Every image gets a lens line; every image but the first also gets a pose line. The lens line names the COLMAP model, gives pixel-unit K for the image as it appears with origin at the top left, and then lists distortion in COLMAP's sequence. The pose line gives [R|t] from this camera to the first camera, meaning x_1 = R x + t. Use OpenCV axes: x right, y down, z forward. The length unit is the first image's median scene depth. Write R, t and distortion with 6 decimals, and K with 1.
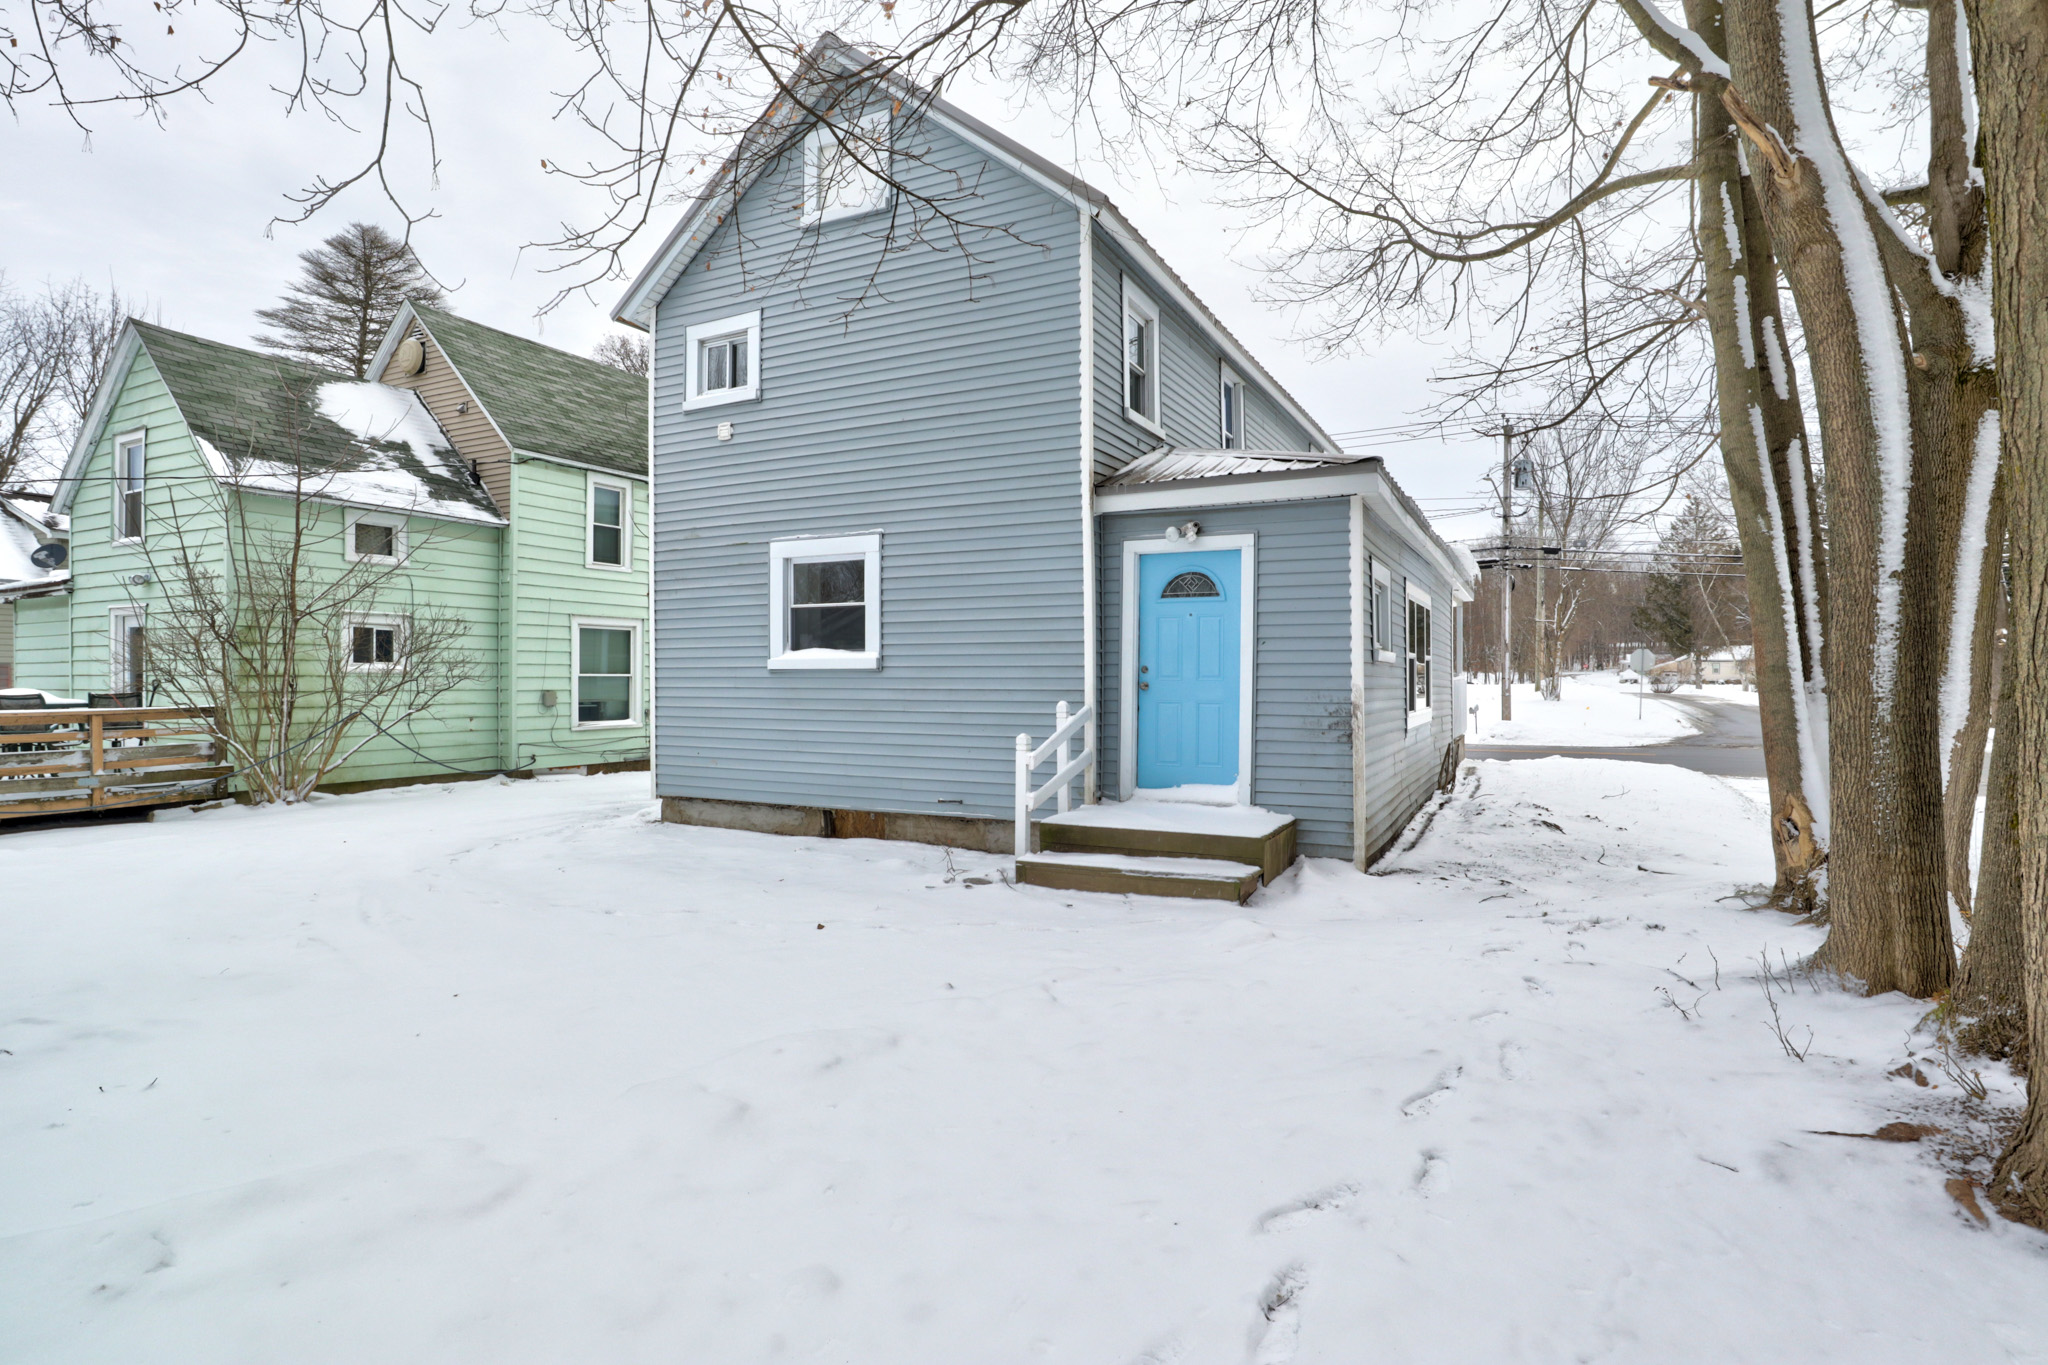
lens RADIAL K [[1031.4, 0, 1039.8], [0, 1031.4, 684.0], [0, 0, 1]] dist [-0.042311, 0.011286]
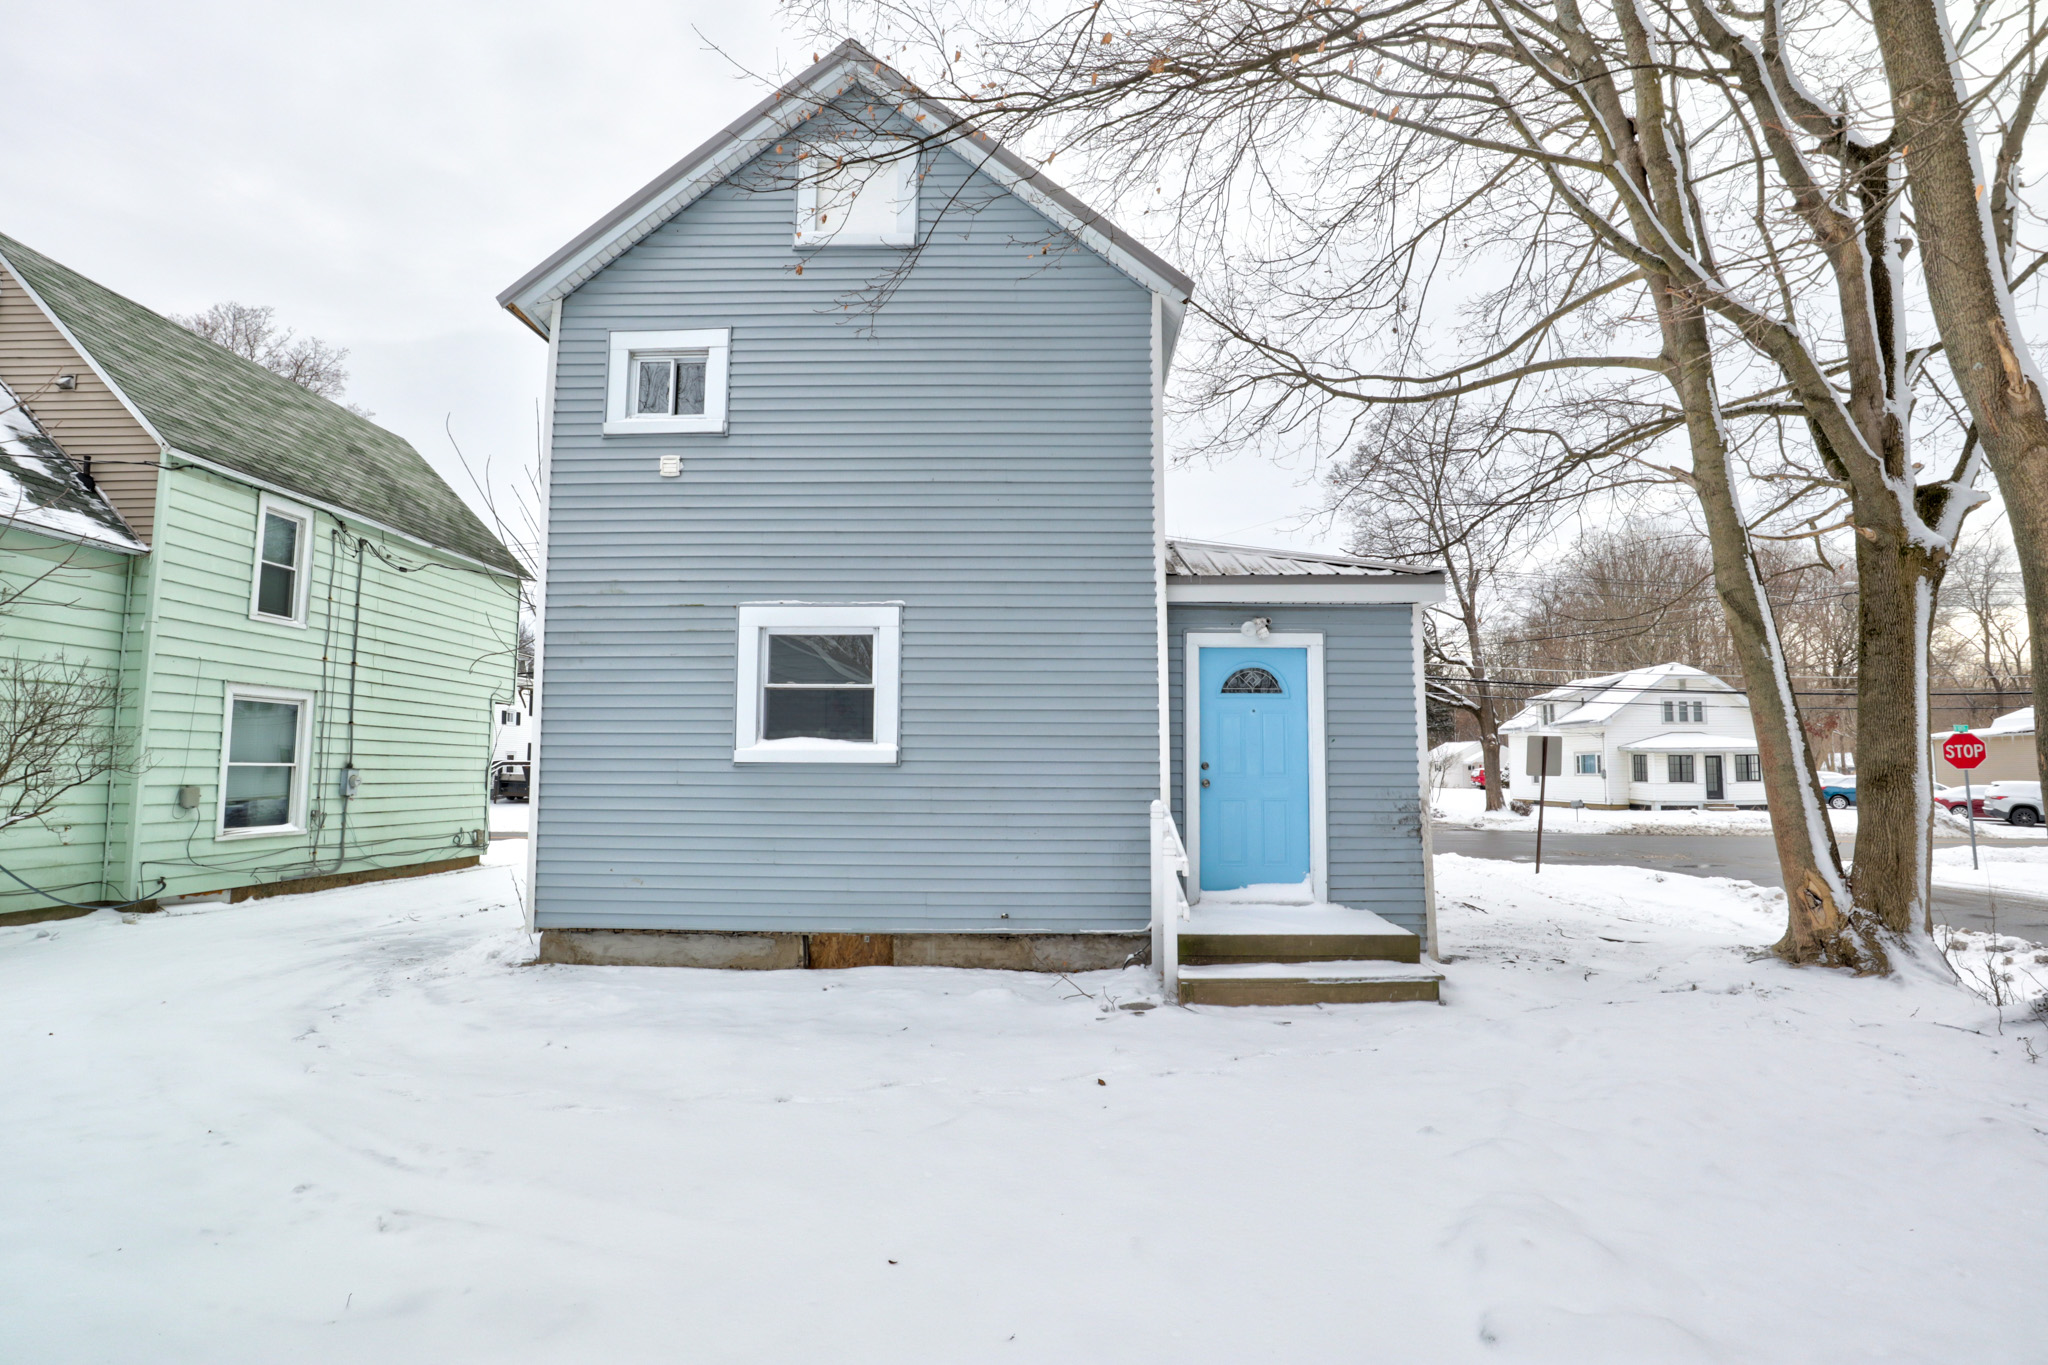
lens RADIAL K [[1031.4, 0, 1043.8], [0, 1031.4, 683.4], [0, 0, 1]] dist [-0.042311, 0.011286]
pose [[0.903763, 0.039350, 0.426220, -0.385147], [-0.001090, 0.995974, -0.089639, -0.003736], [-0.428031, 0.080548, 0.900167, 0.164190]]
